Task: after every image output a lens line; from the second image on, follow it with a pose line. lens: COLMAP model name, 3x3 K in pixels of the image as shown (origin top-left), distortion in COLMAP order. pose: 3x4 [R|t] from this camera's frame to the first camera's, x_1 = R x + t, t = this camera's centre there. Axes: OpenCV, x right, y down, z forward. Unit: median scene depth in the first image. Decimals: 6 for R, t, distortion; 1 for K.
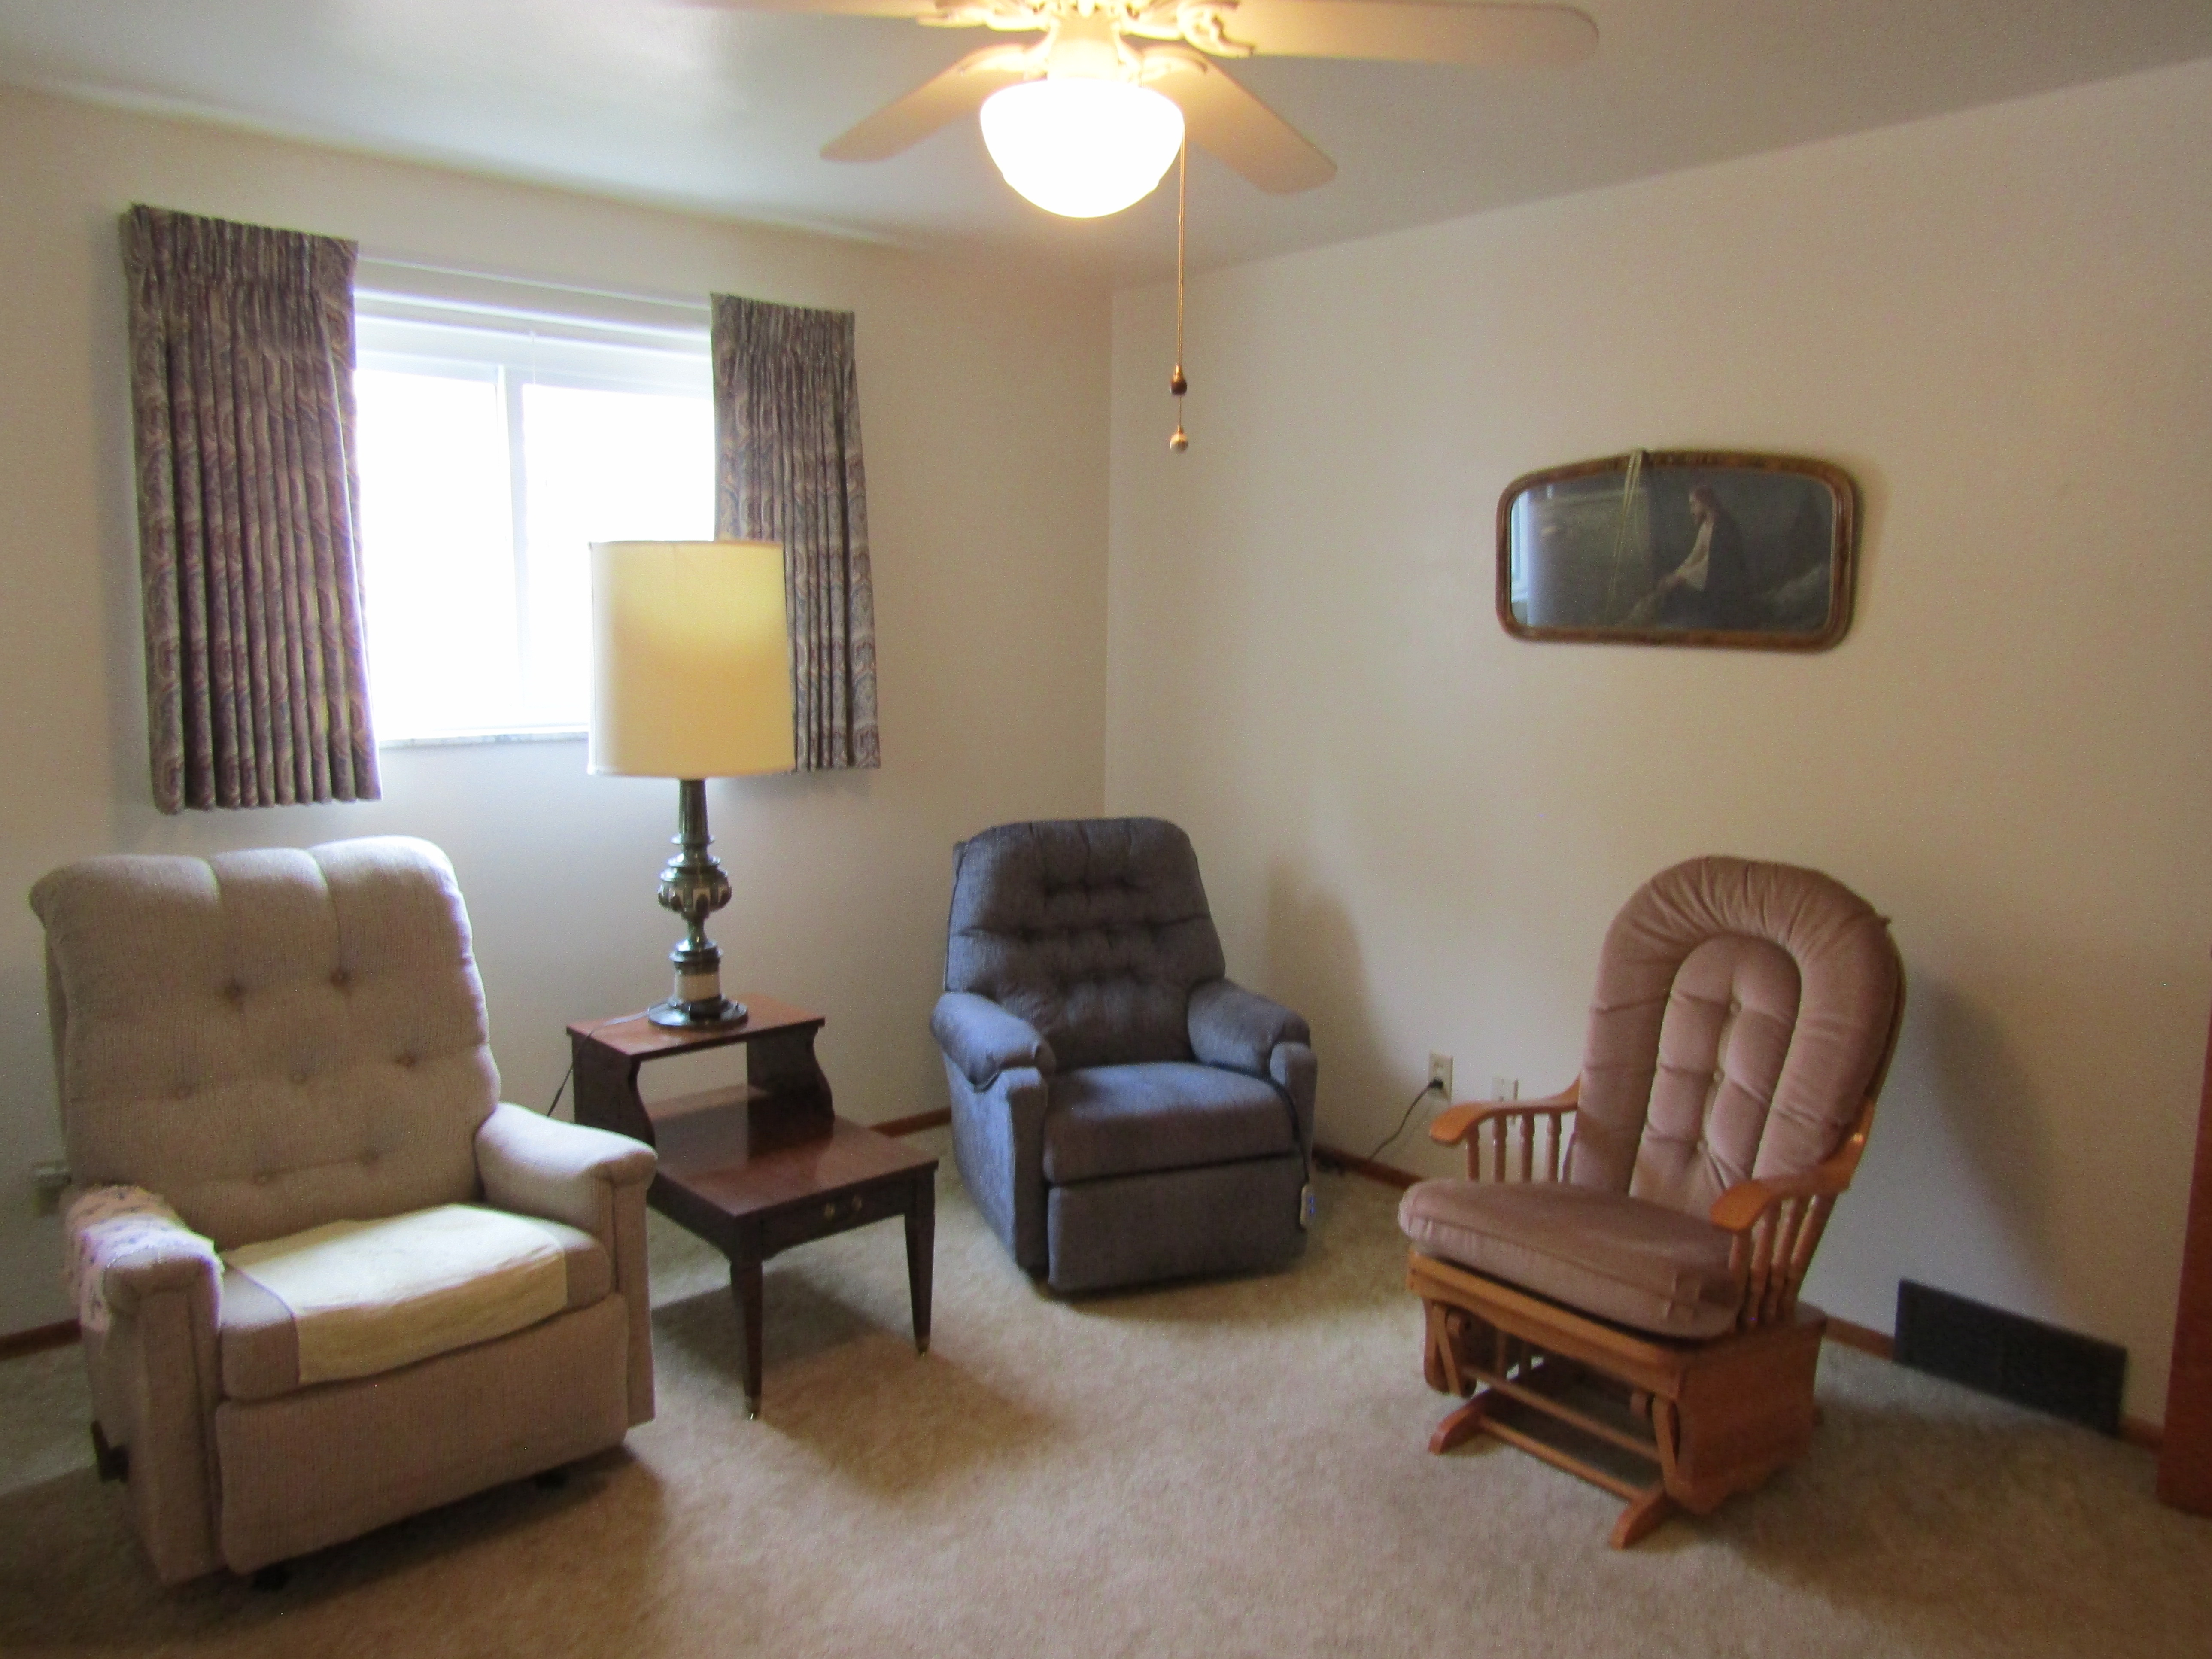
lens RADIAL K [[1579.9, 0, 1120.5], [0, 1579.9, 835.1], [0, 0, 1]] dist [-0.001305, -0.006081]
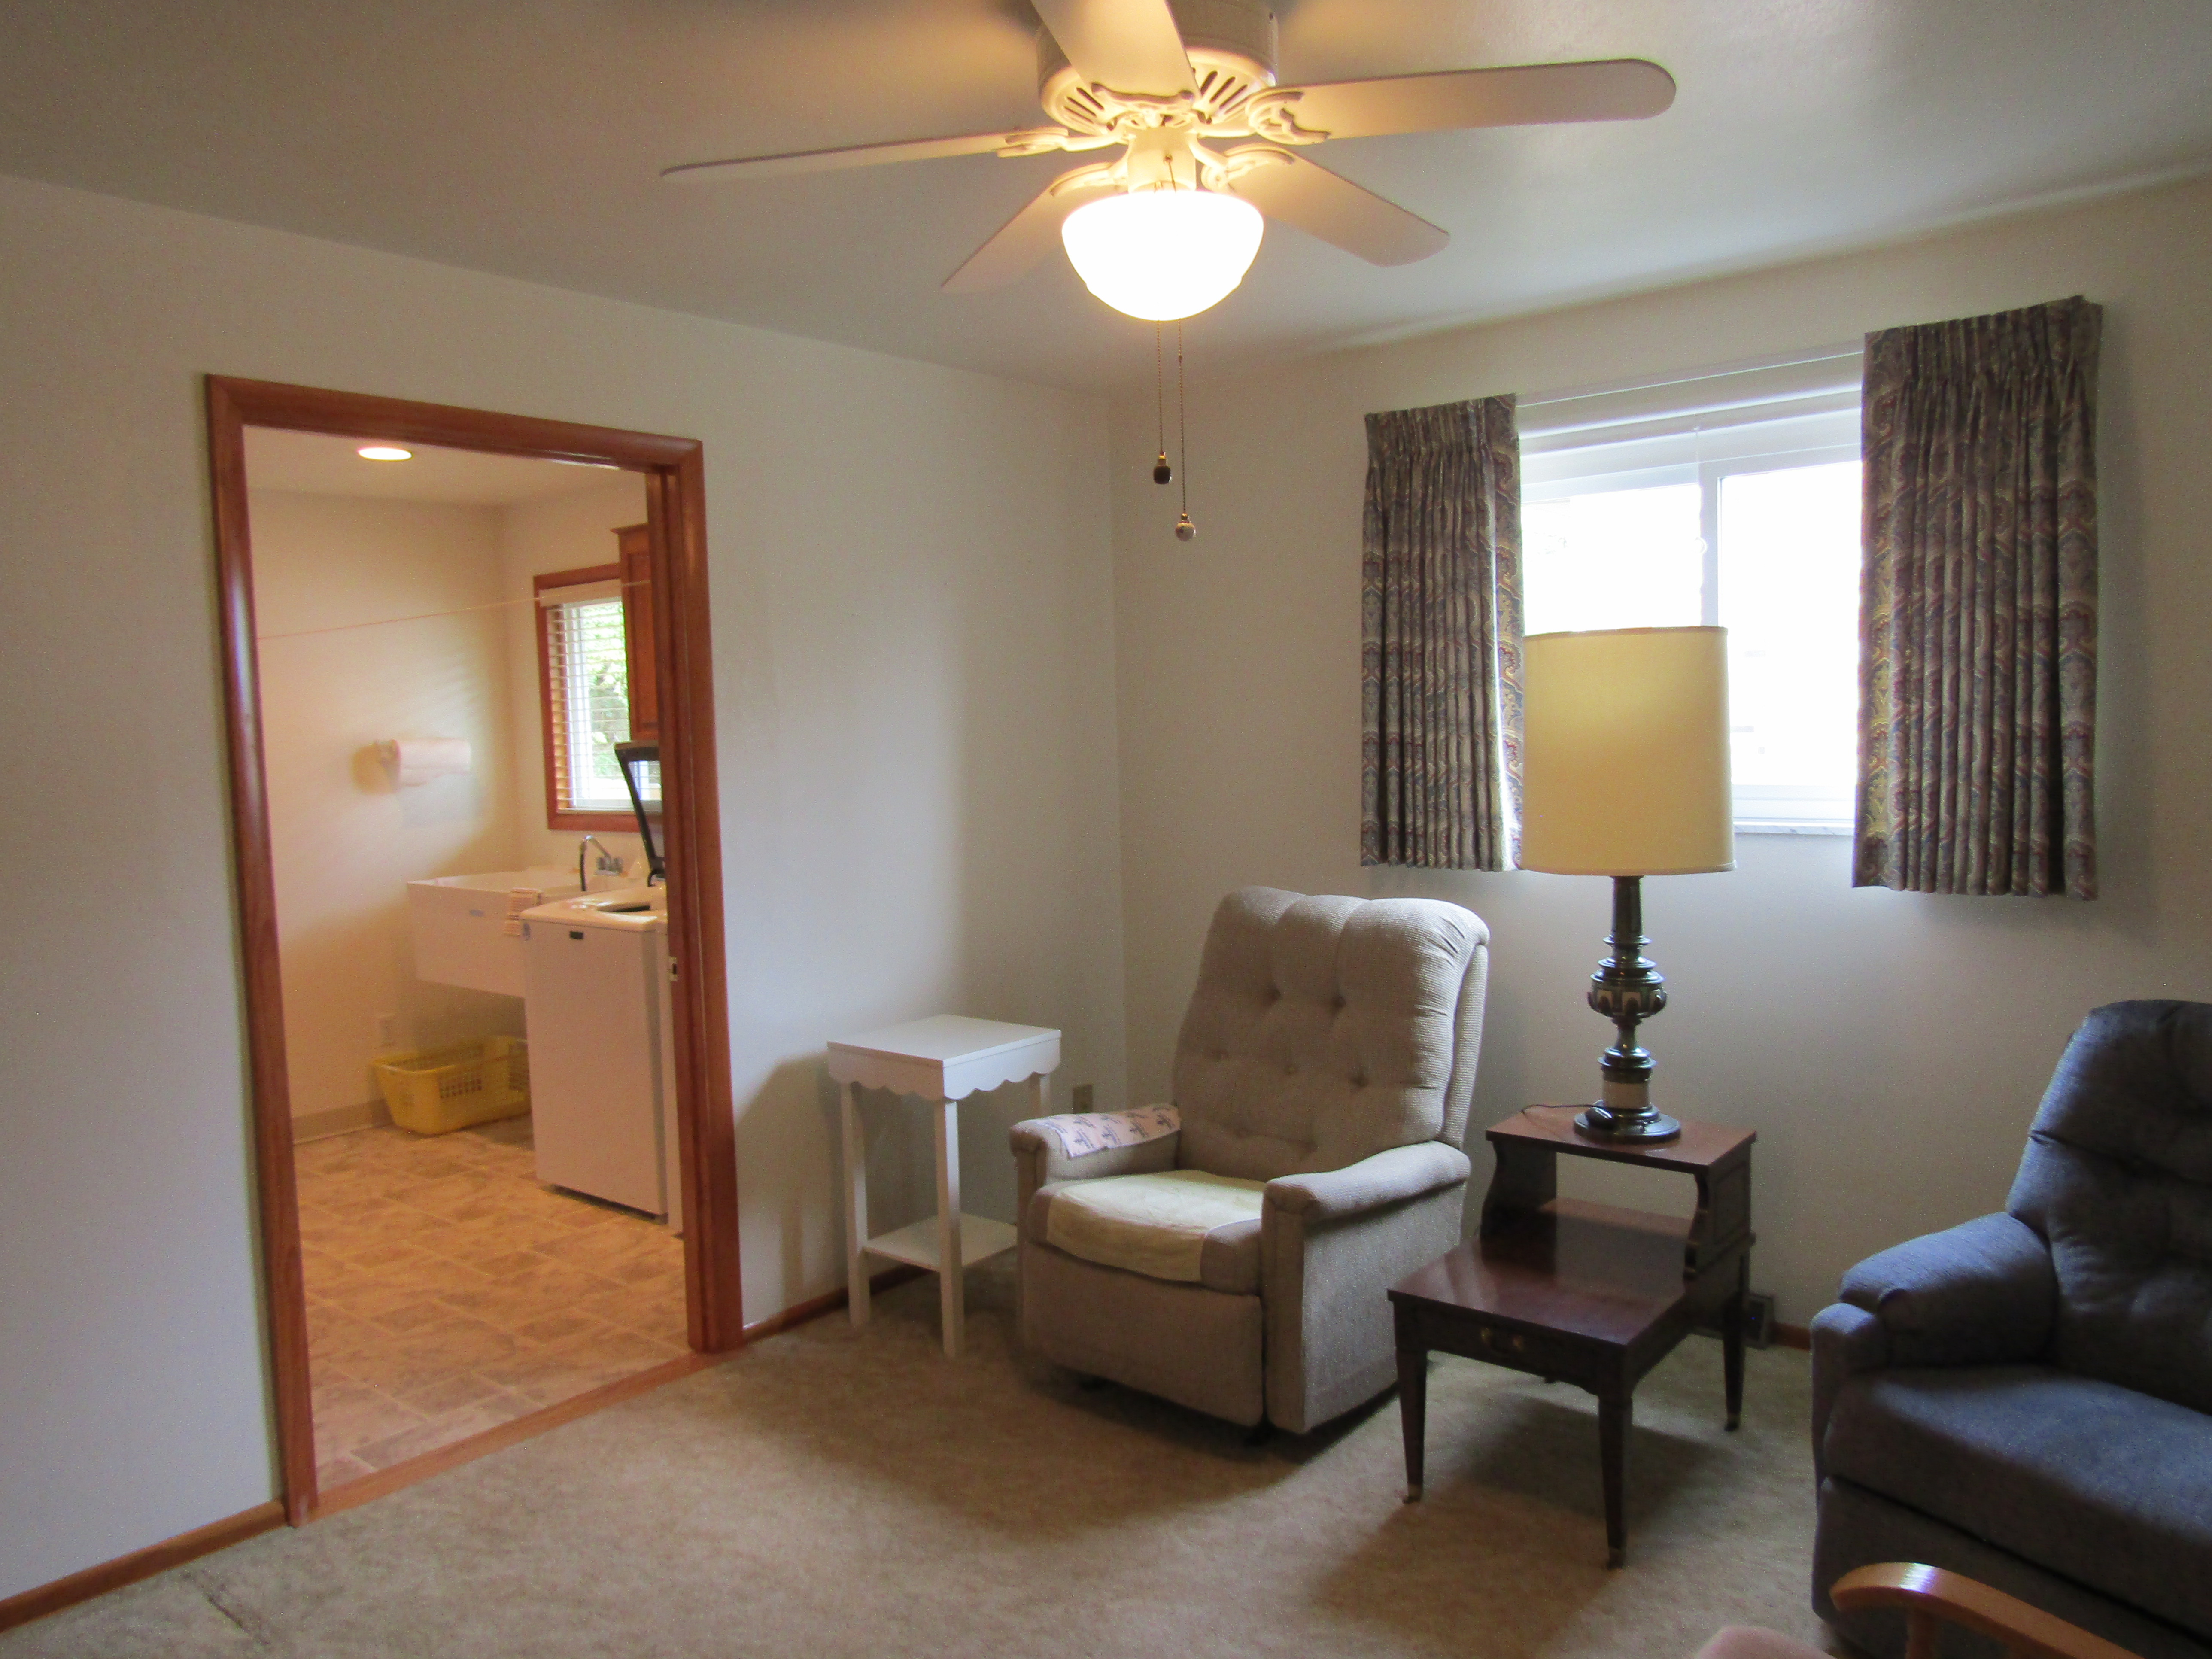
lens RADIAL K [[1579.9, 0, 1104.1], [0, 1579.9, 840.5], [0, 0, 1]] dist [-0.001305, -0.006081]
pose [[0.141602, 0.065218, -0.987773, 0.631139], [-0.110585, 0.992624, 0.049686, -0.070747], [0.983728, 0.102197, 0.147769, 0.548354]]
